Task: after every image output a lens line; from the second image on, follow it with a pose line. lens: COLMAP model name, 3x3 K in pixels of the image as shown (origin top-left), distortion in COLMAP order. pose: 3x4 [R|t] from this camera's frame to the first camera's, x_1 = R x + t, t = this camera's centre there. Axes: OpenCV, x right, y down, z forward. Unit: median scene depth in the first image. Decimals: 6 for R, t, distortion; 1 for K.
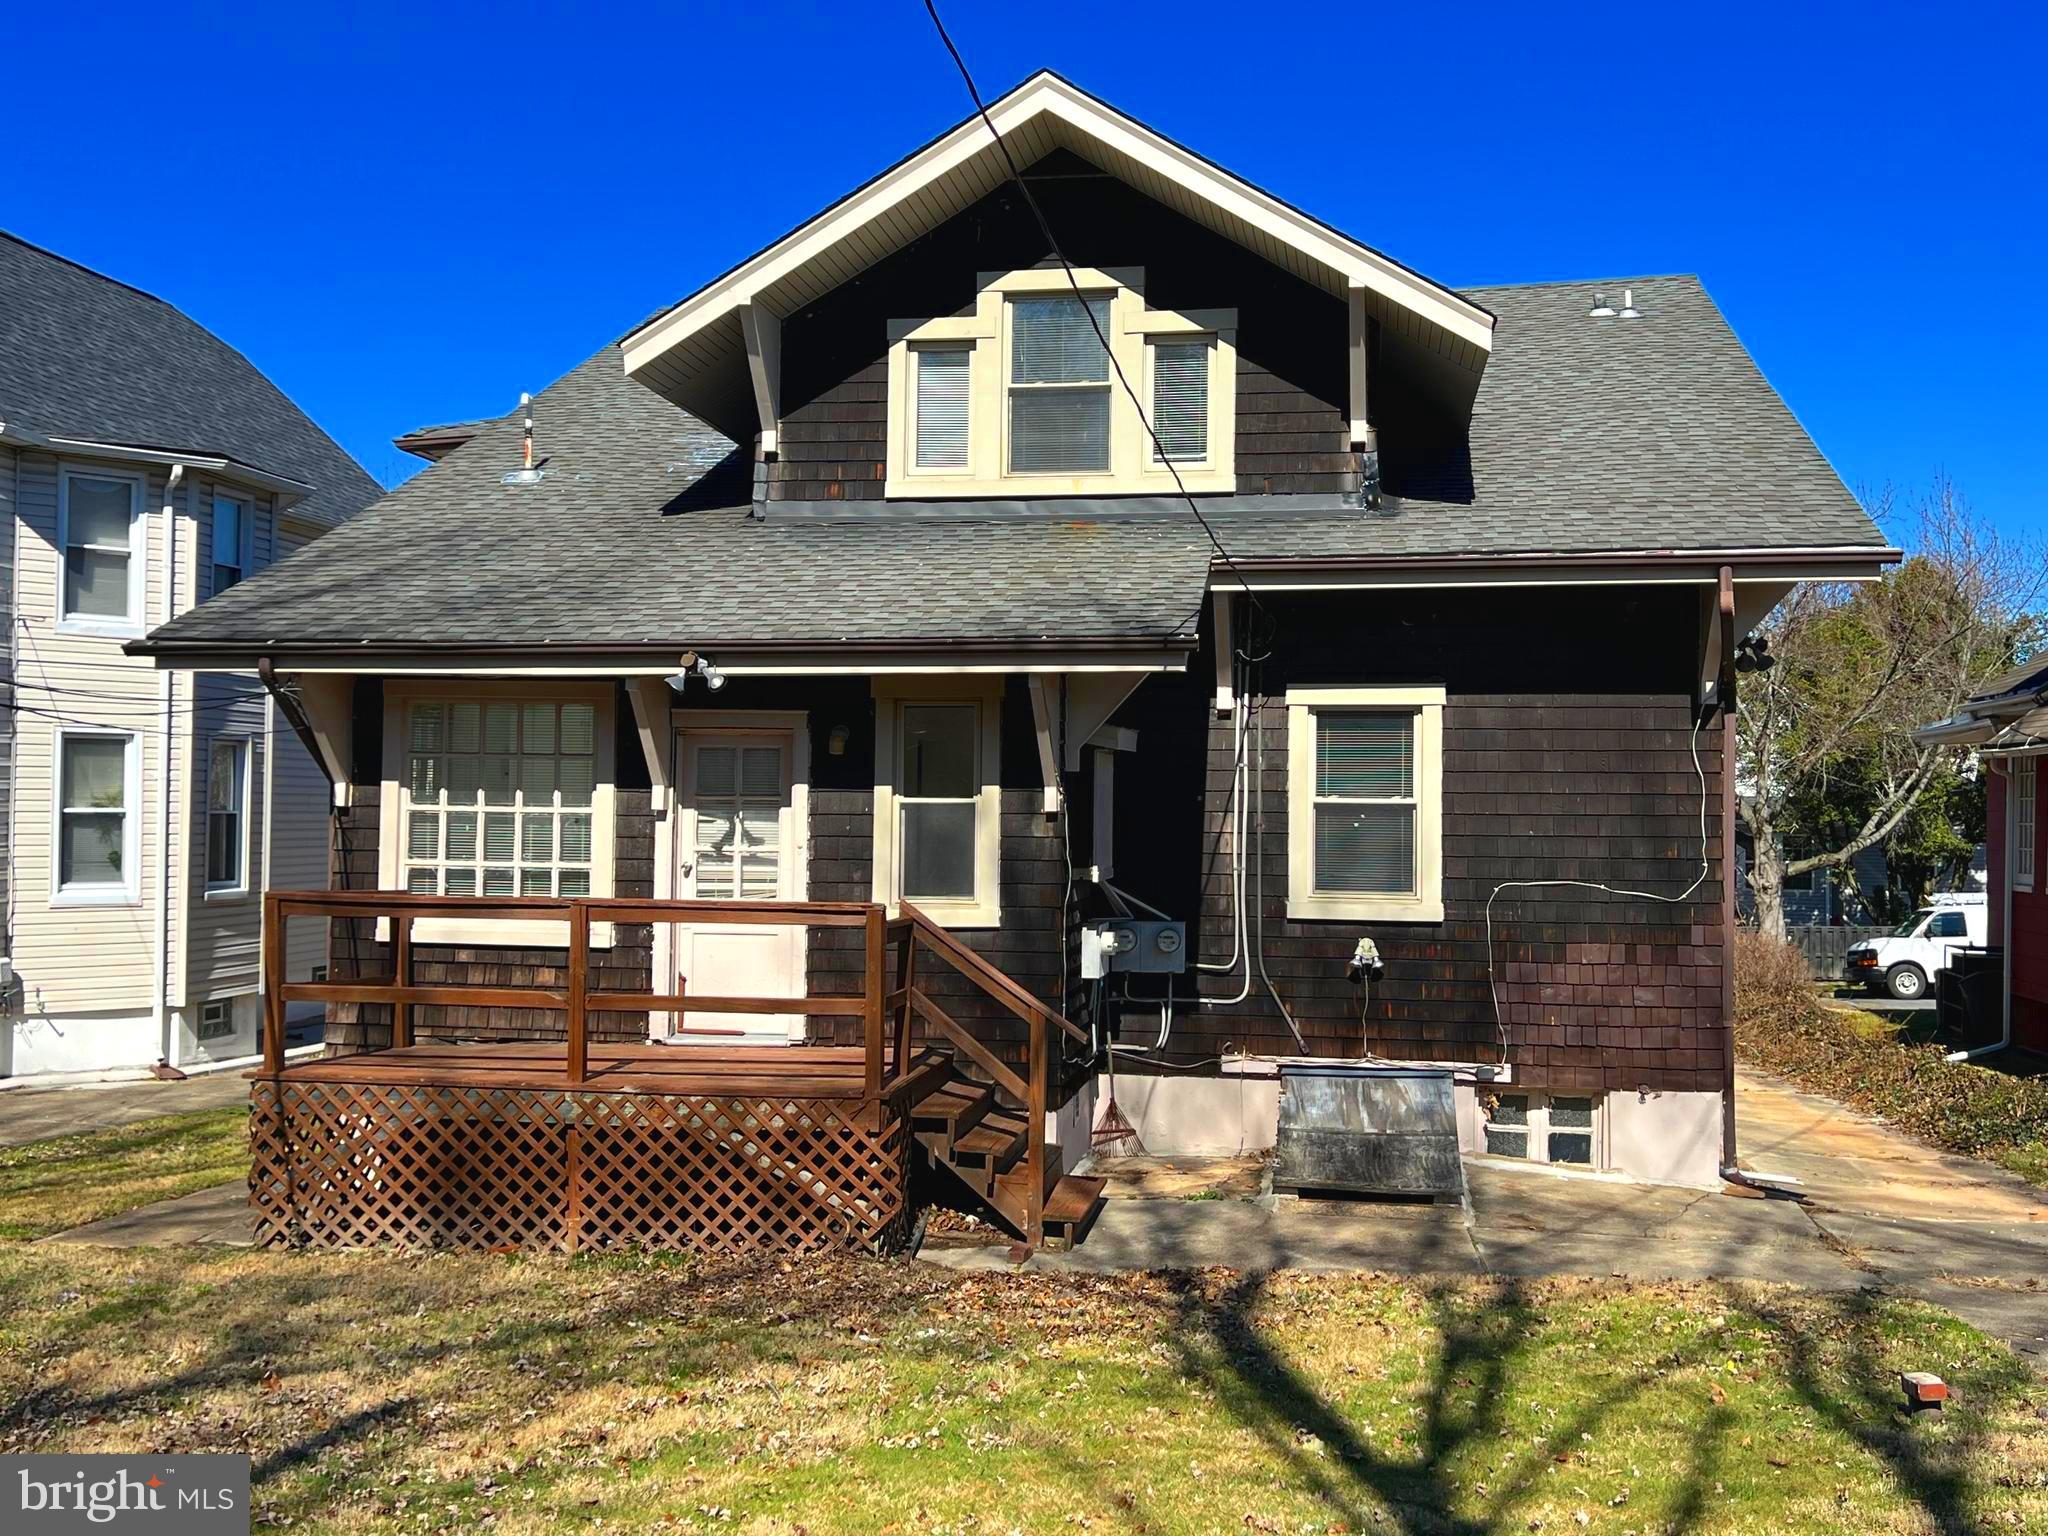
lens RADIAL K [[2088.8, 0, 1024.0], [0, 2088.8, 768.0], [0, 0, 1]] dist [0.115526, -0.024091]
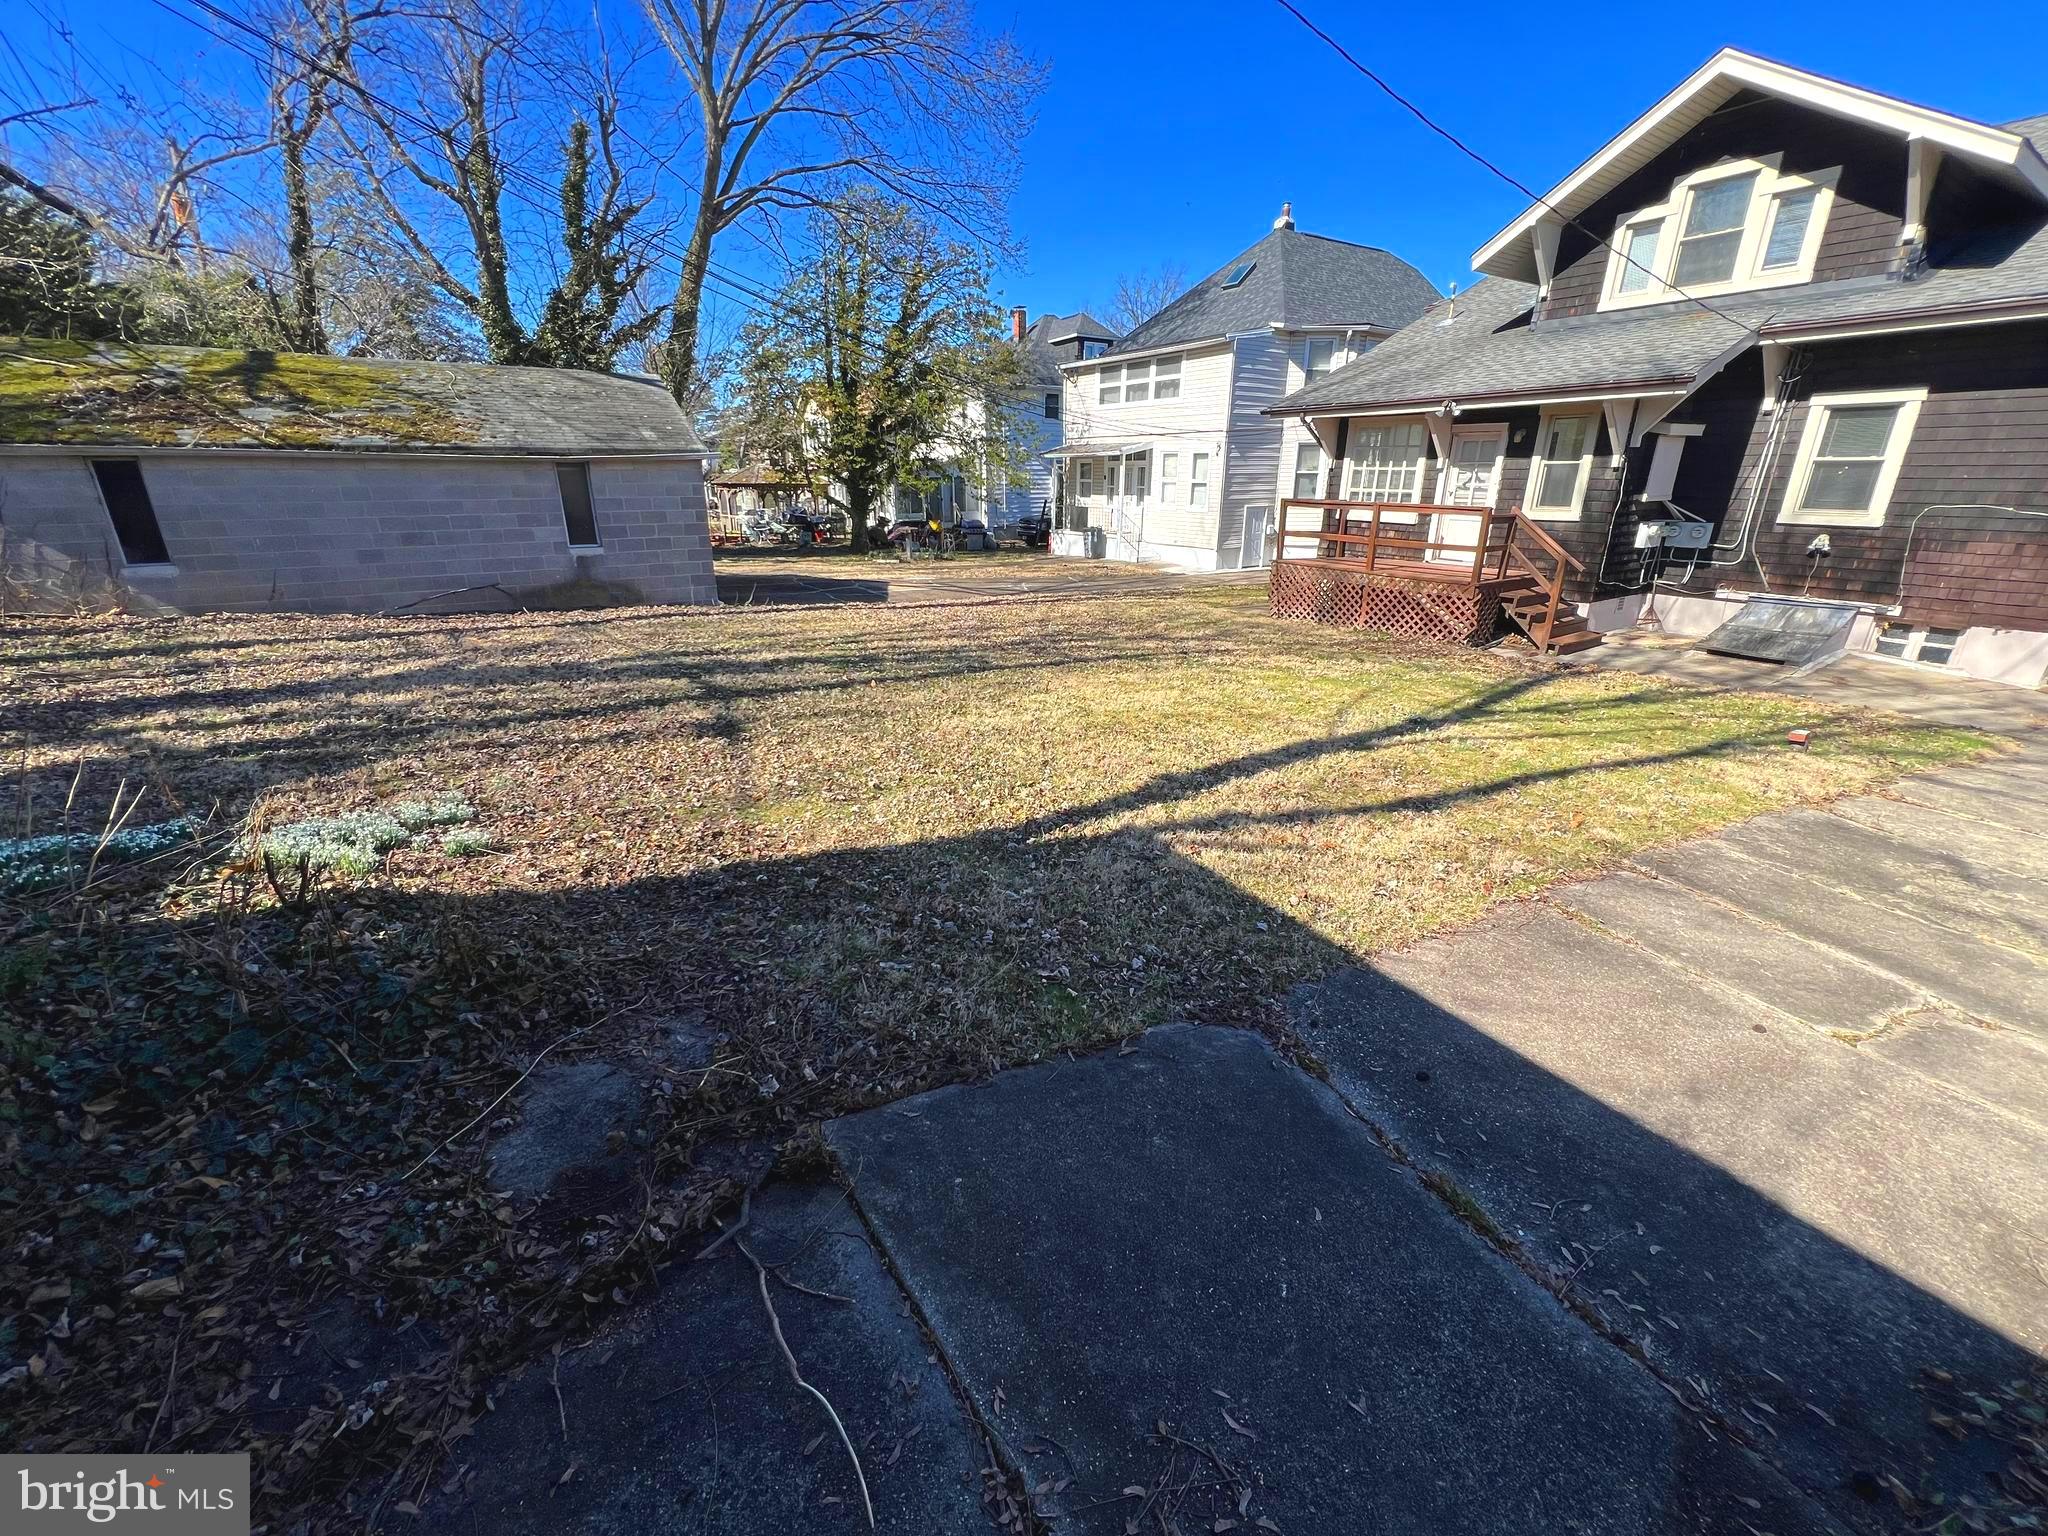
lens RADIAL K [[820.2, 0, 1023.0], [0, 820.2, 764.0], [0, 0, 1]] dist [-0.000406, 0.000084]
pose [[0.666847, 0.242431, -0.704657, 0.258217], [0.021778, 0.938858, 0.343615, 0.004034], [0.744876, -0.244485, 0.620795, -0.073651]]
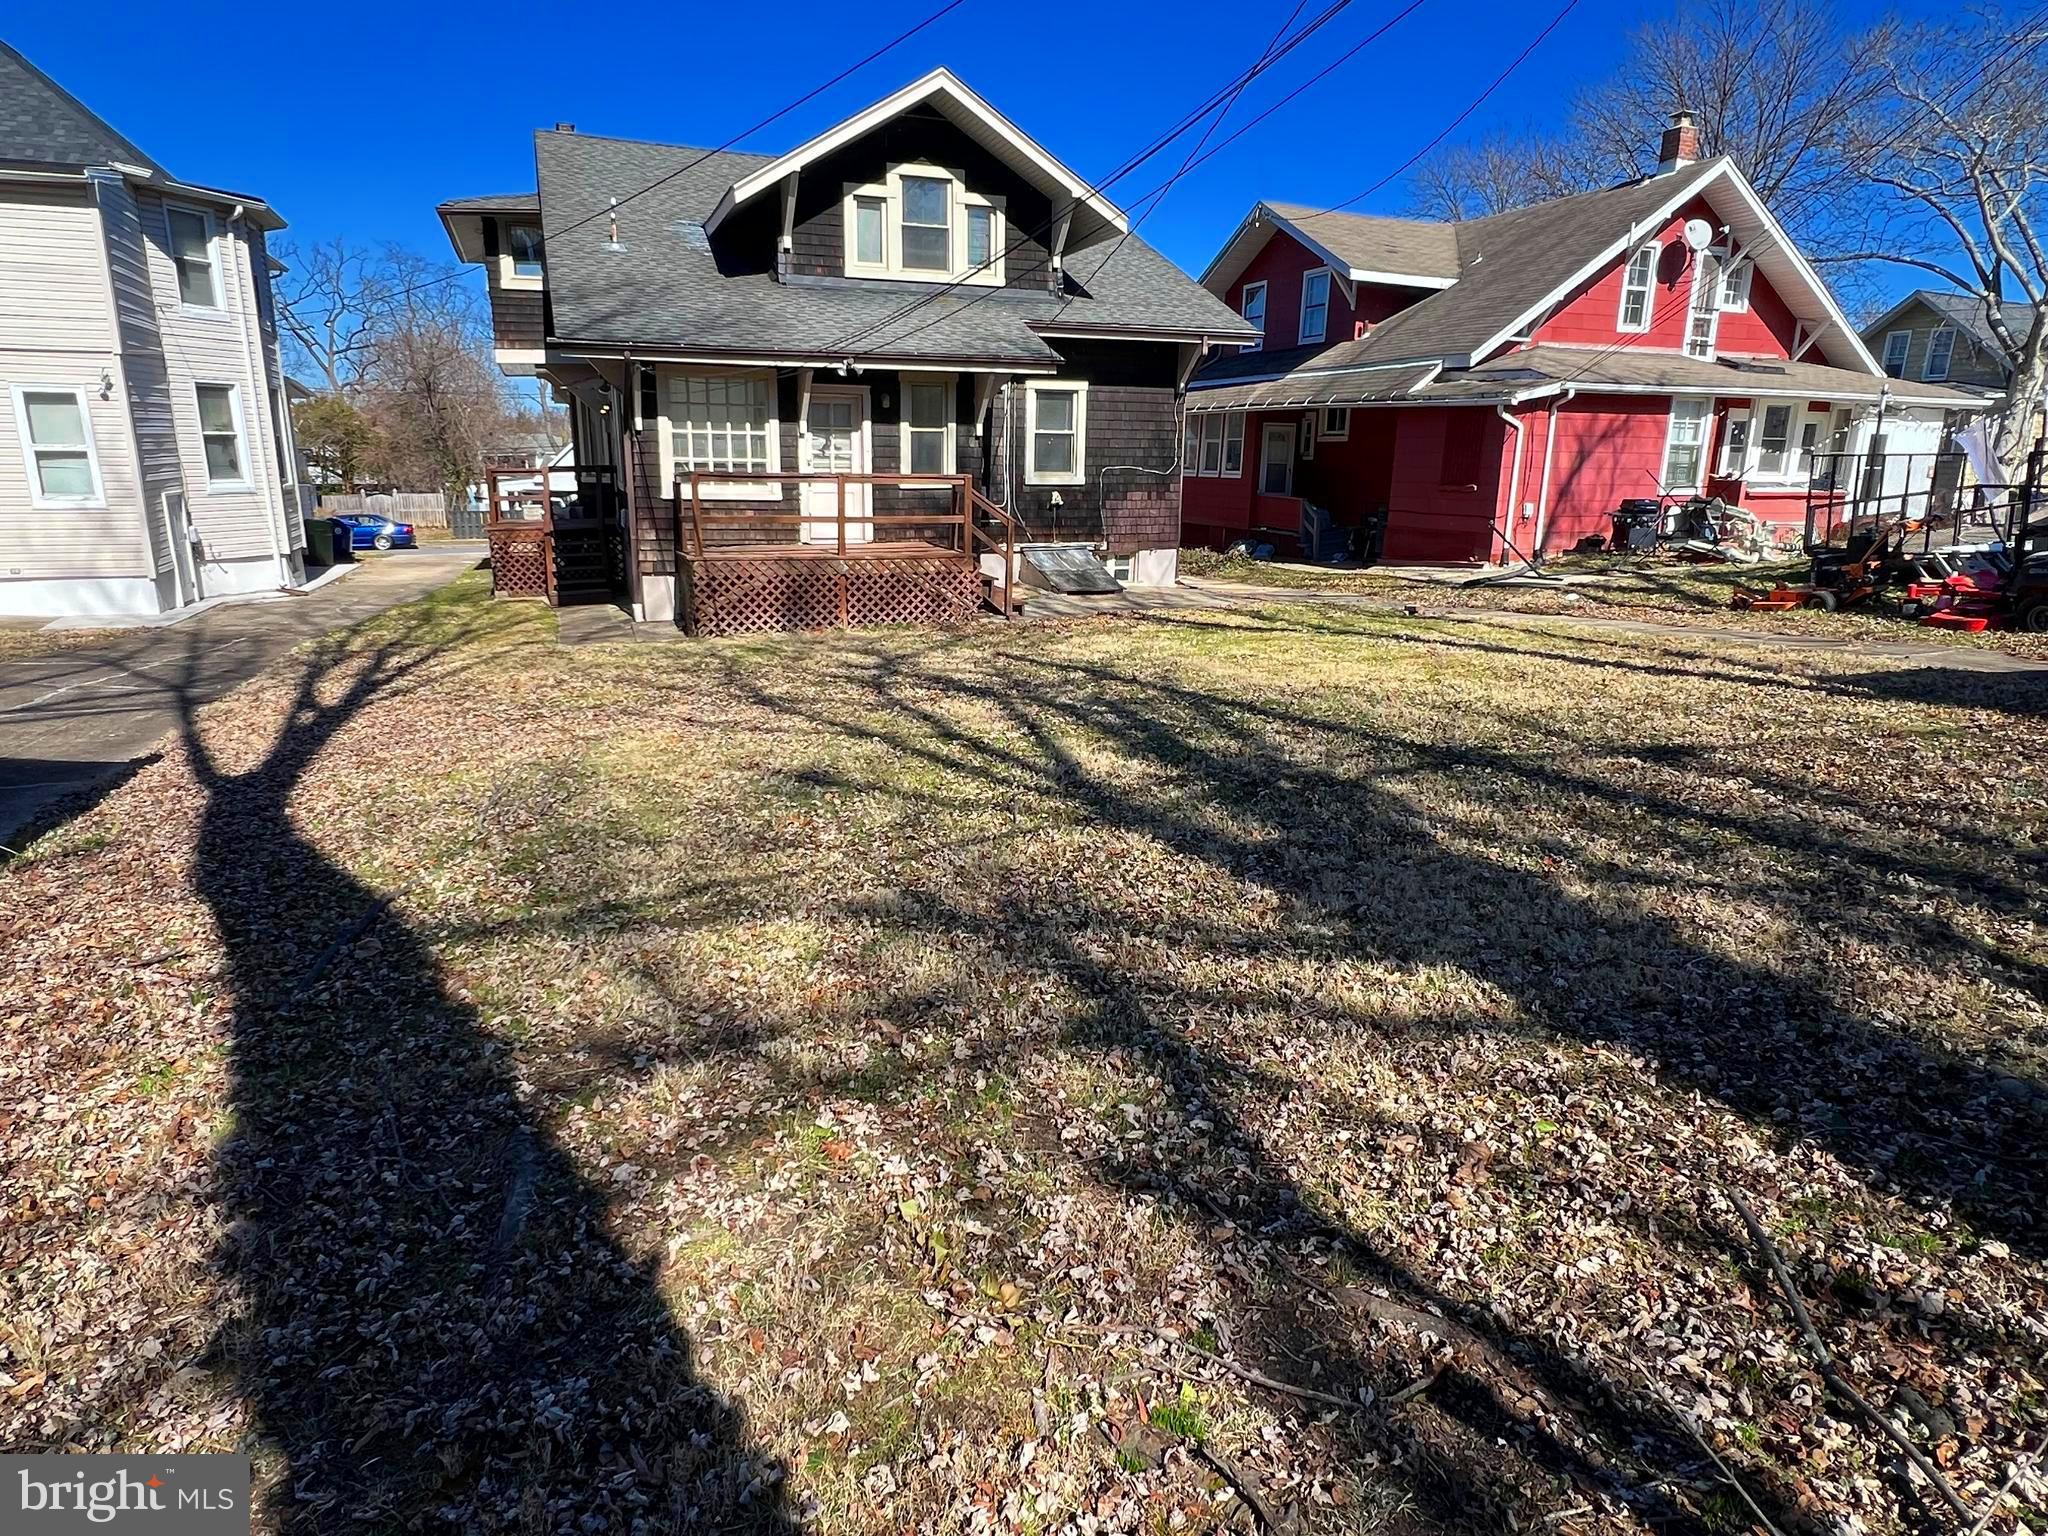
lens RADIAL K [[1181.8, 0, 1024.0], [0, 1181.8, 768.0], [0, 0, 1]] dist [0.000549, 0.000520]
pose [[0.867556, -0.127907, 0.480611, -0.562804], [-0.012991, 0.960205, 0.278994, 0.008495], [-0.497170, -0.248287, 0.831370, -0.180513]]
